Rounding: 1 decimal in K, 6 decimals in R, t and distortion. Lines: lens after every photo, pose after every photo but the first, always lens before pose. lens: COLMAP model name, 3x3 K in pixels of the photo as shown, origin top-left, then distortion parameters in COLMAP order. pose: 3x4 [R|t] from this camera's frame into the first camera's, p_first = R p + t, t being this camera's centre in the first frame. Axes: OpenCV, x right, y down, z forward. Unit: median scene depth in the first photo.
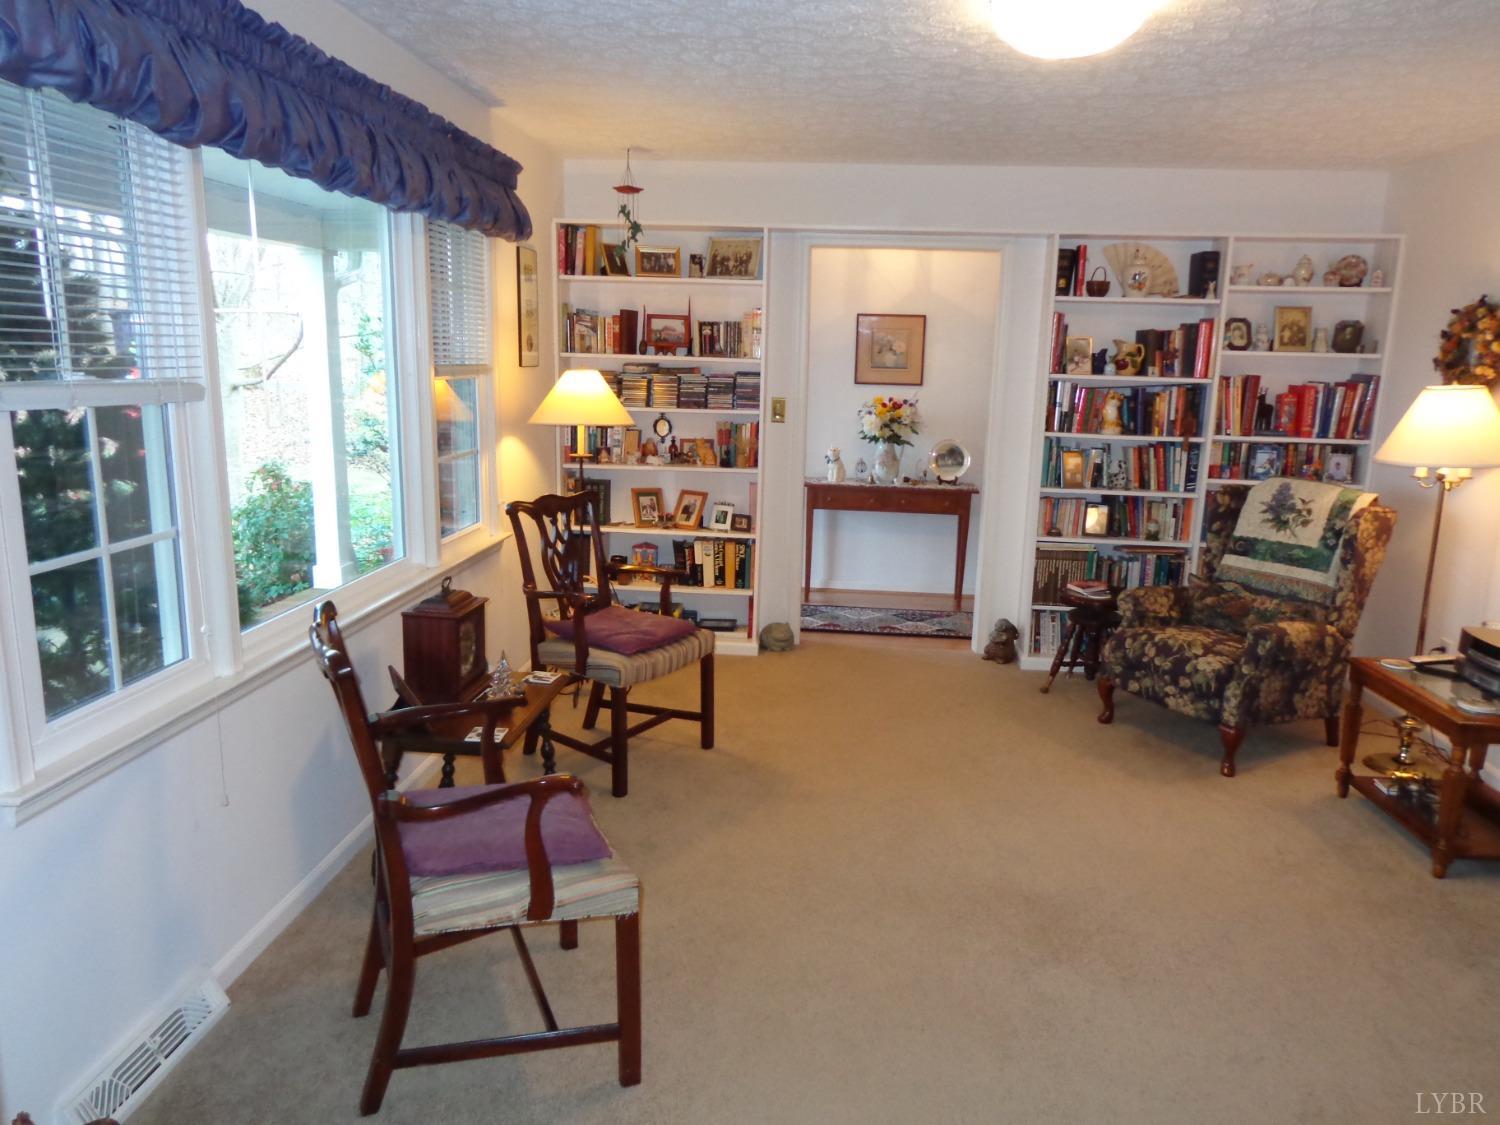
lens RADIAL K [[1055.0, 0, 757.6], [0, 1055.0, 559.3], [0, 0, 1]] dist [0.010914, -0.000792]
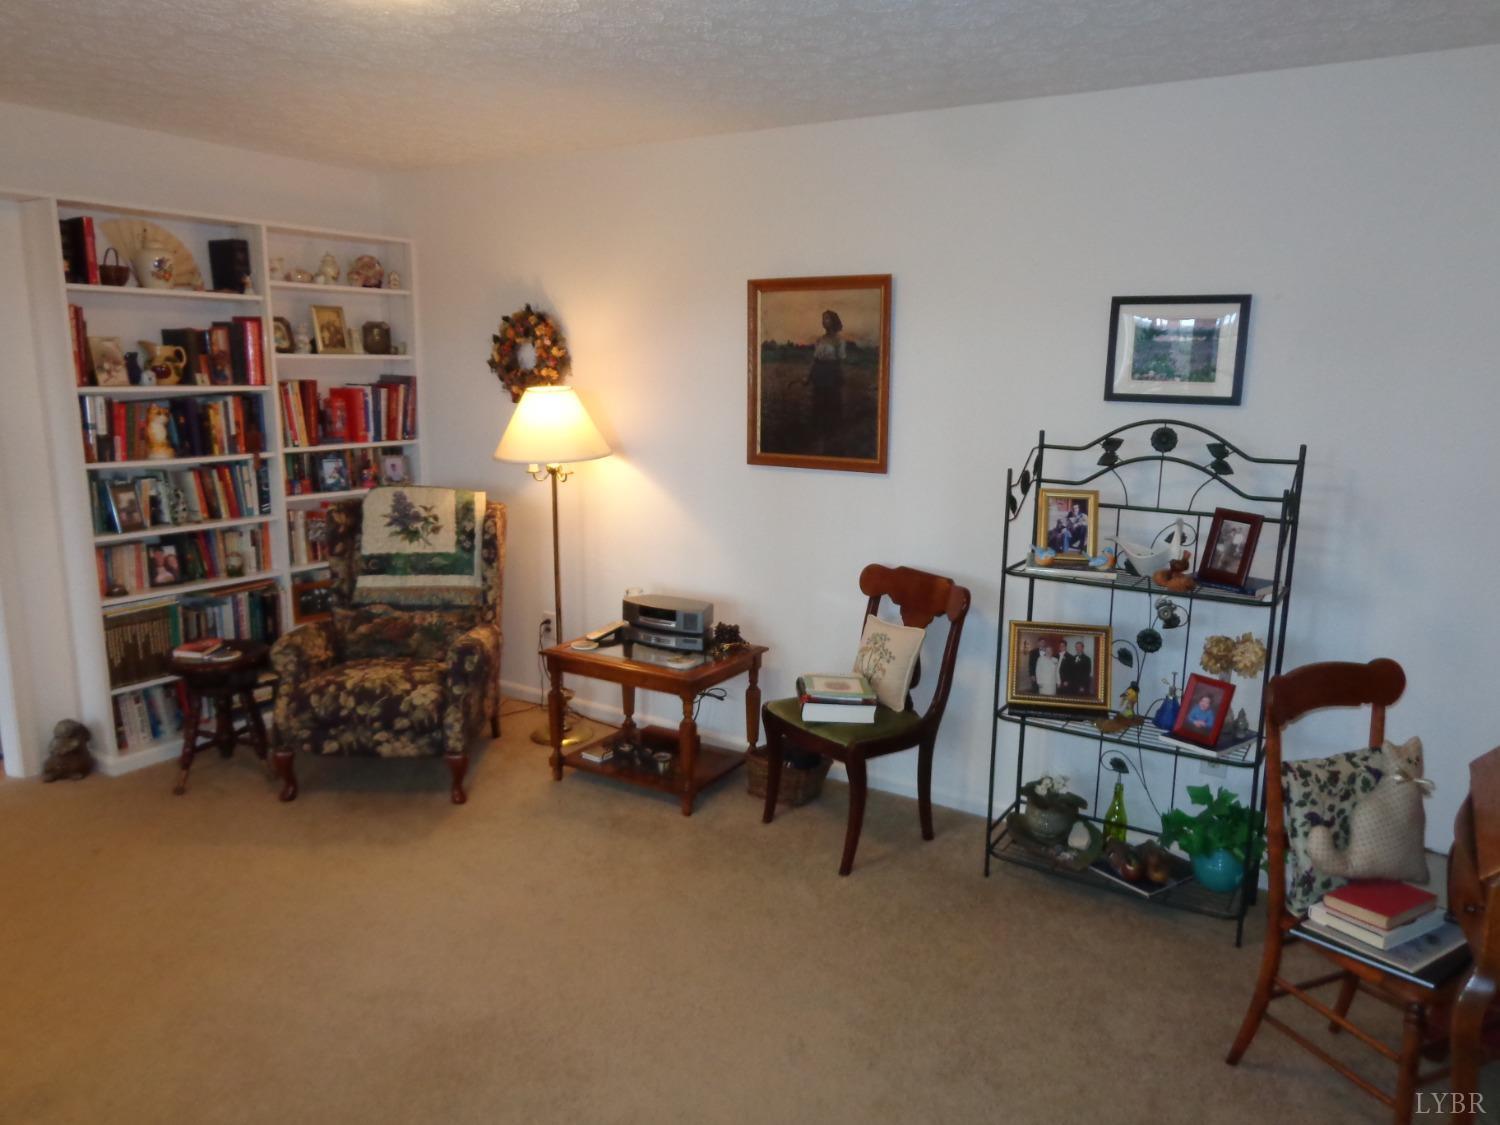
lens RADIAL K [[1055.0, 0, 753.3], [0, 1055.0, 560.1], [0, 0, 1]] dist [0.010914, -0.000792]
pose [[0.461467, -0.184475, 0.867766, -0.181199], [0.170226, 0.978379, 0.117465, -0.063132], [-0.870673, 0.093510, 0.482892, 0.234430]]
